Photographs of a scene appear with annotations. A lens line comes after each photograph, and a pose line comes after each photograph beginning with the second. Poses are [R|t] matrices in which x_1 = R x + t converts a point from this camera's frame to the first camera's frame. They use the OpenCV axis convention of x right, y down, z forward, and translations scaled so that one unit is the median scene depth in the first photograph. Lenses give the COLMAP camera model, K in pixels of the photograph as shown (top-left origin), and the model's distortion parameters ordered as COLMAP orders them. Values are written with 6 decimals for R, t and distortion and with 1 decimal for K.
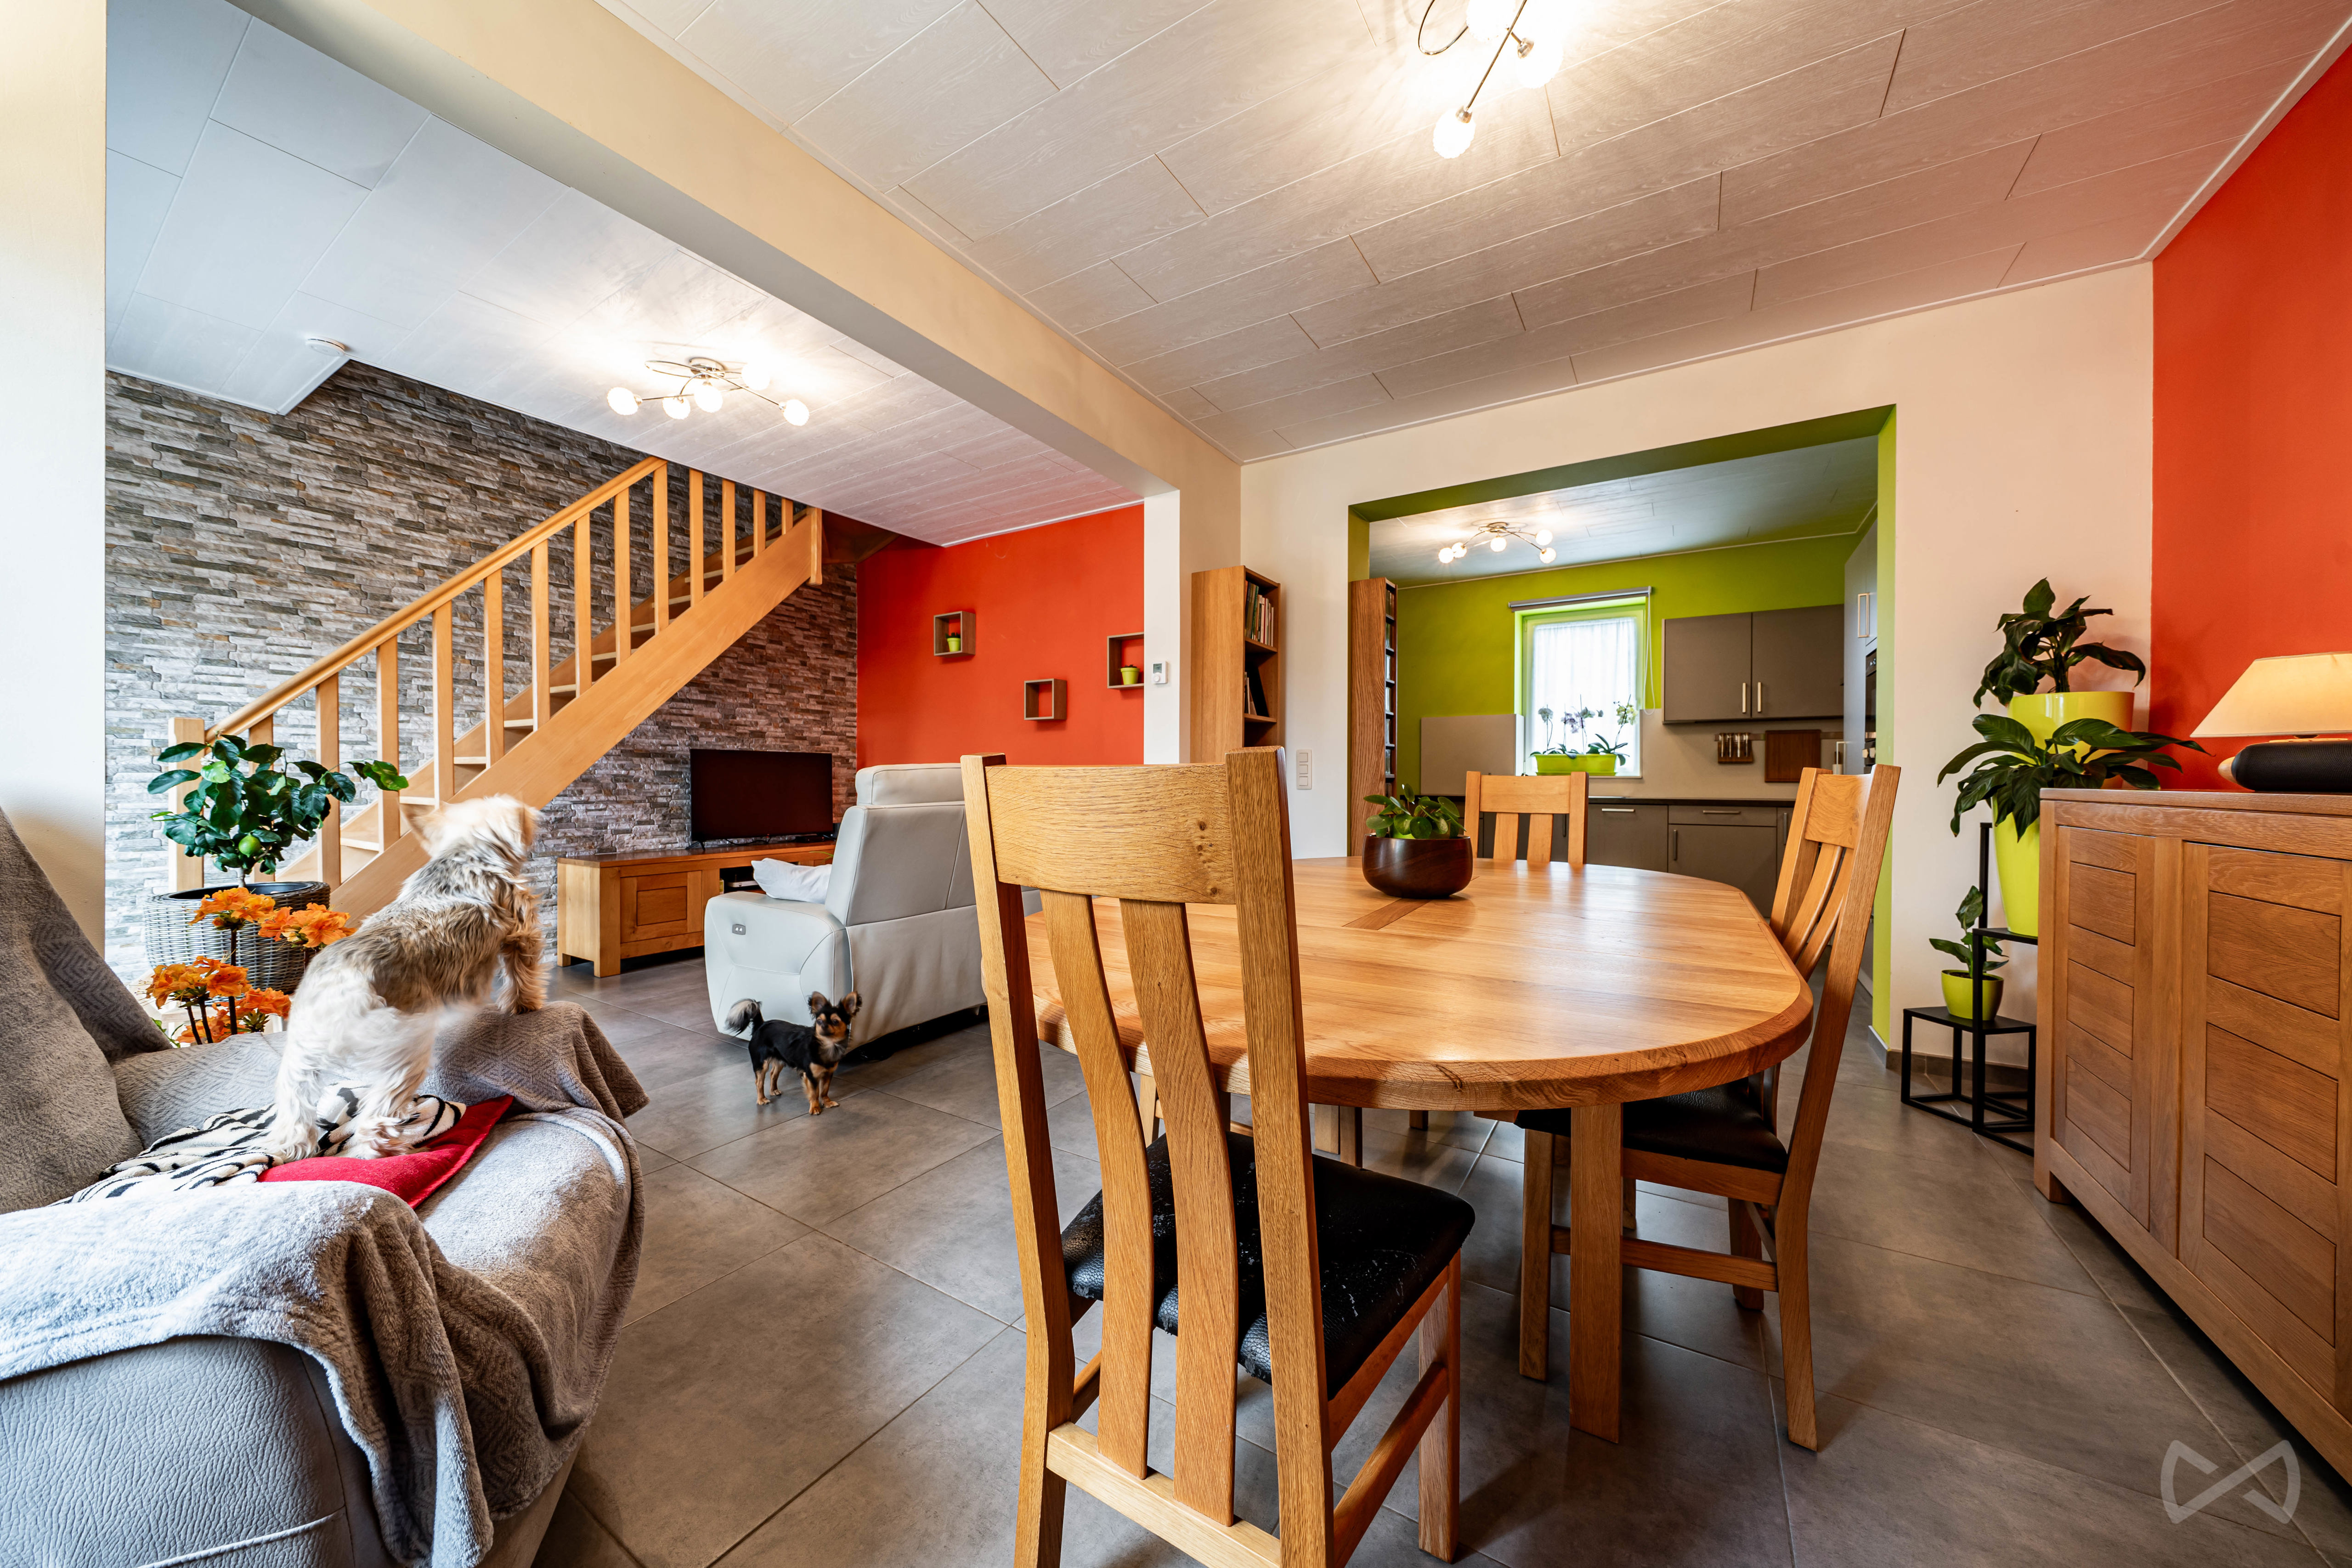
lens RADIAL K [[804.4, 0, 1188.3], [0, 804.4, 778.8], [0, 0, 1]] dist [-0.001692, -0.000145]
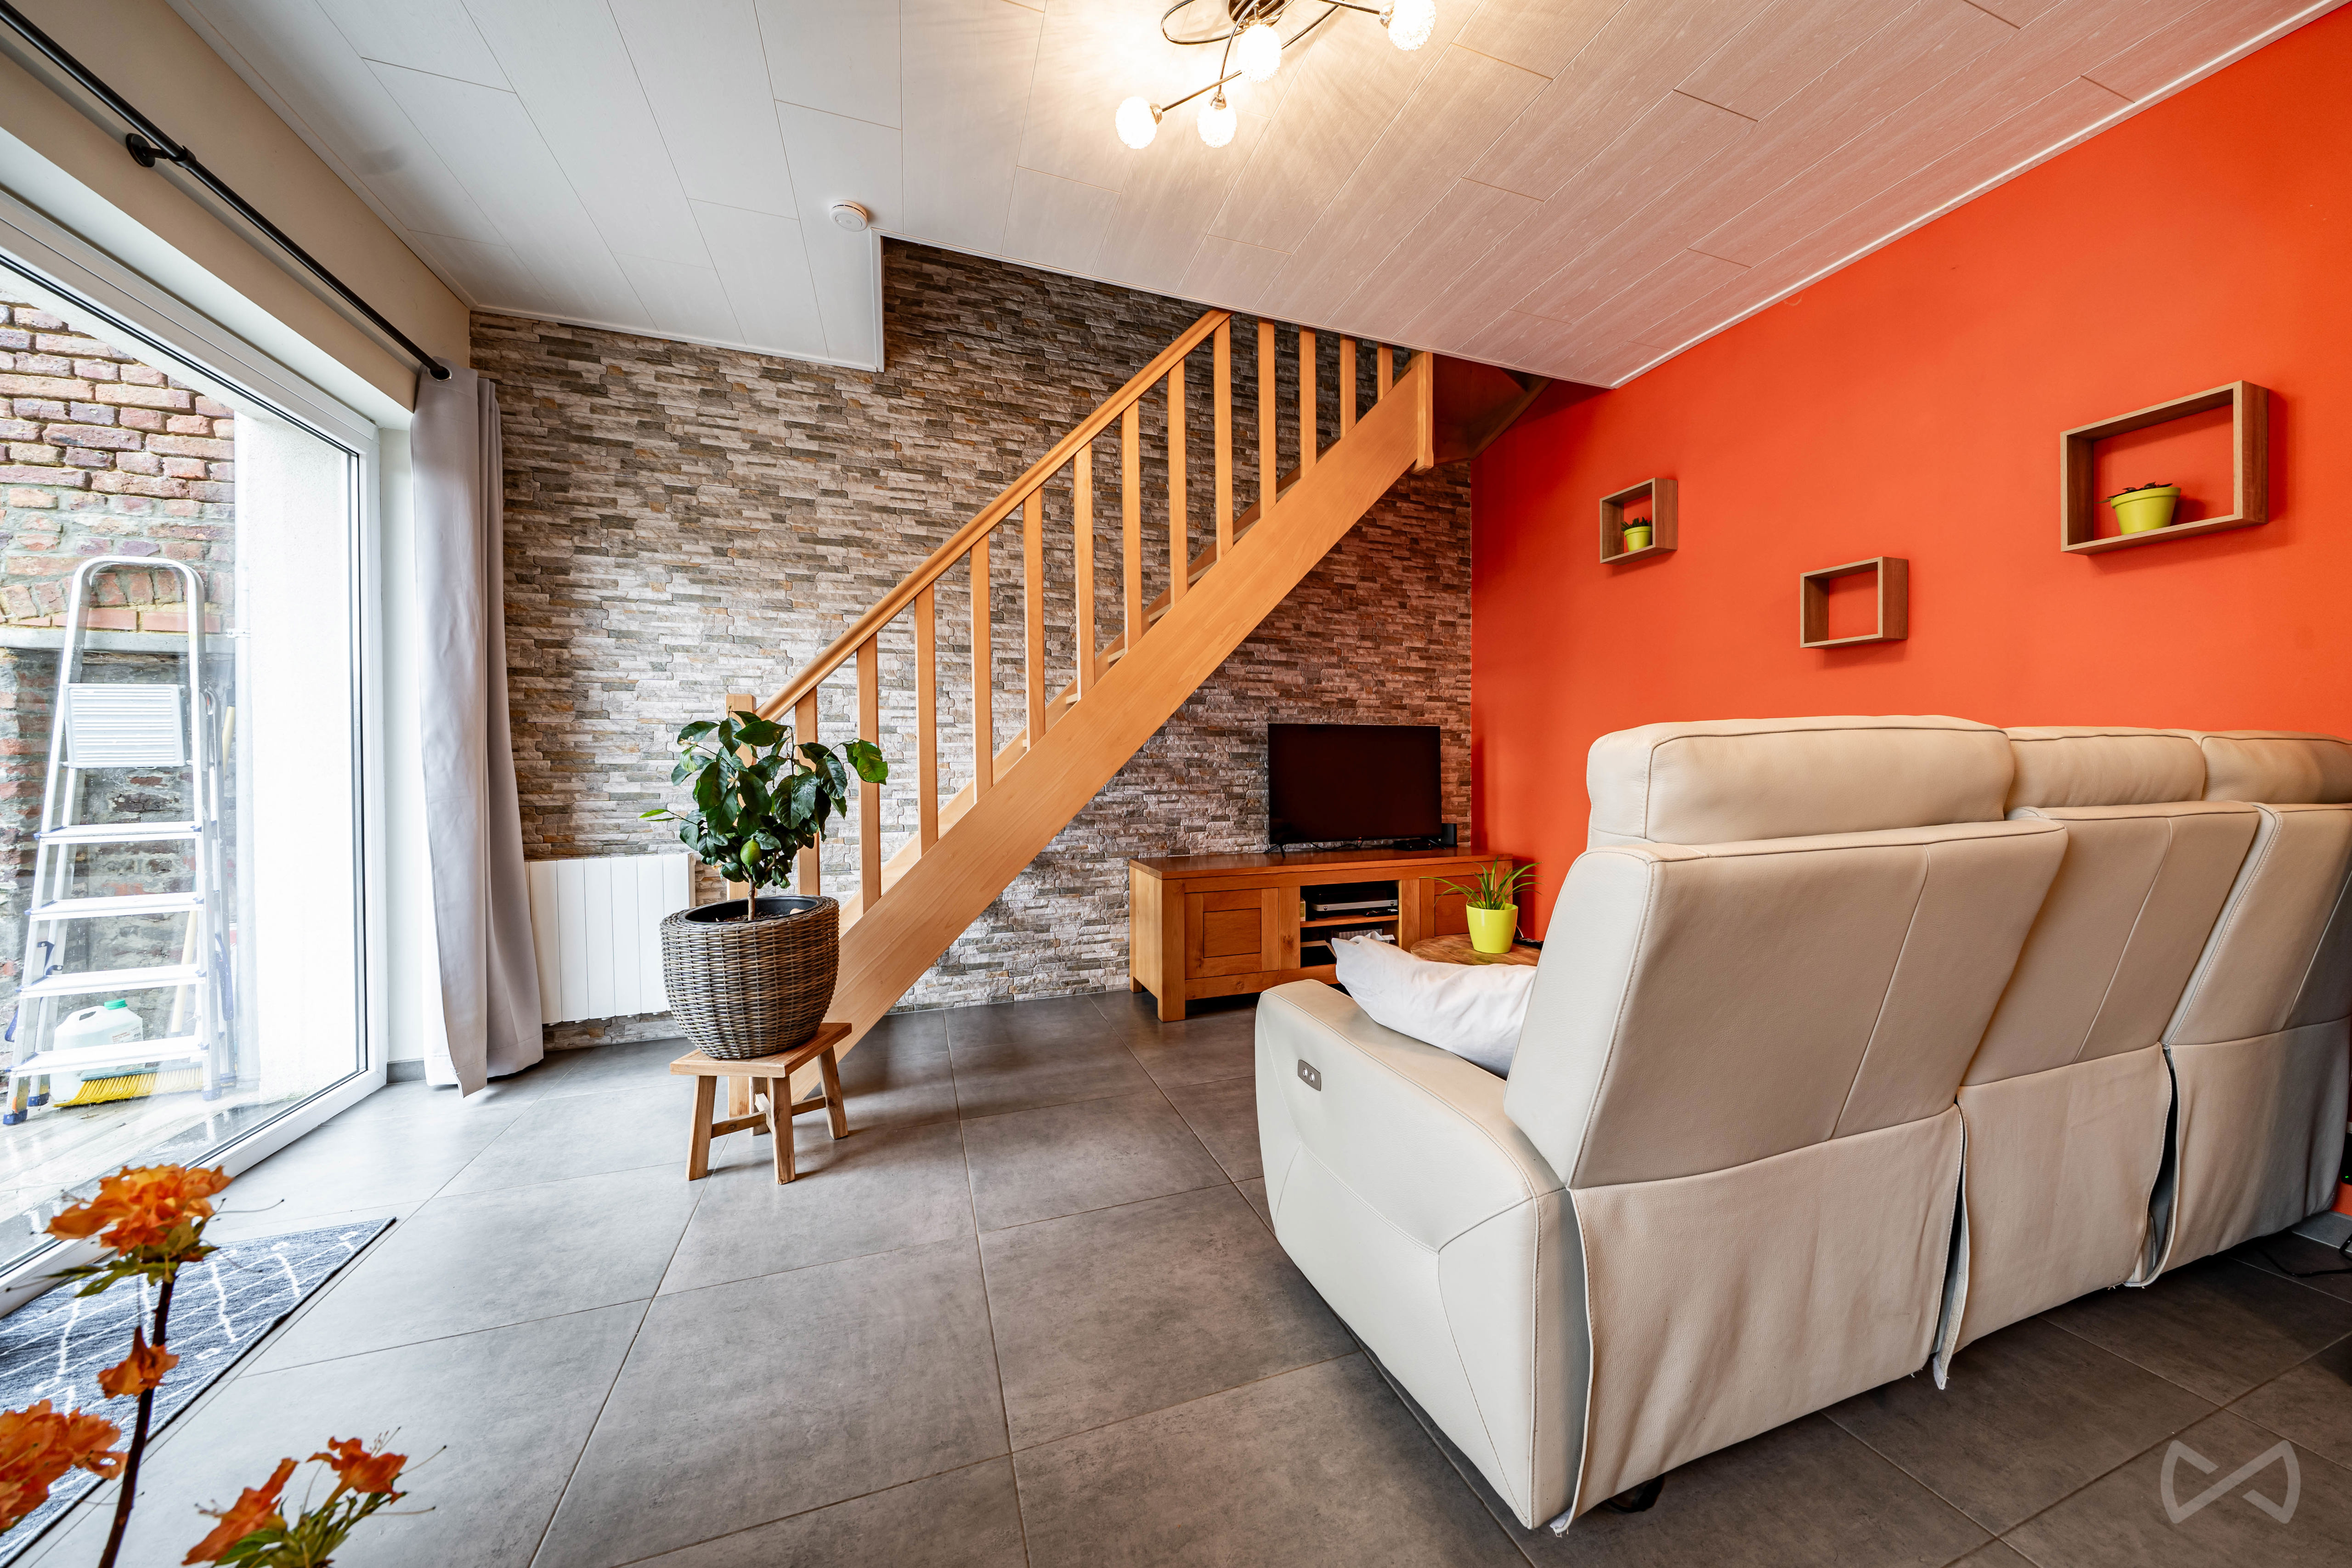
lens RADIAL K [[804.4, 0, 1188.3], [0, 804.4, 778.8], [0, 0, 1]] dist [-0.001692, -0.000145]
pose [[0.771768, 0.006841, -0.635867, -0.221445], [0.007009, 0.999790, 0.019263, 0.000012], [0.635865, -0.019324, 0.771558, 0.418369]]
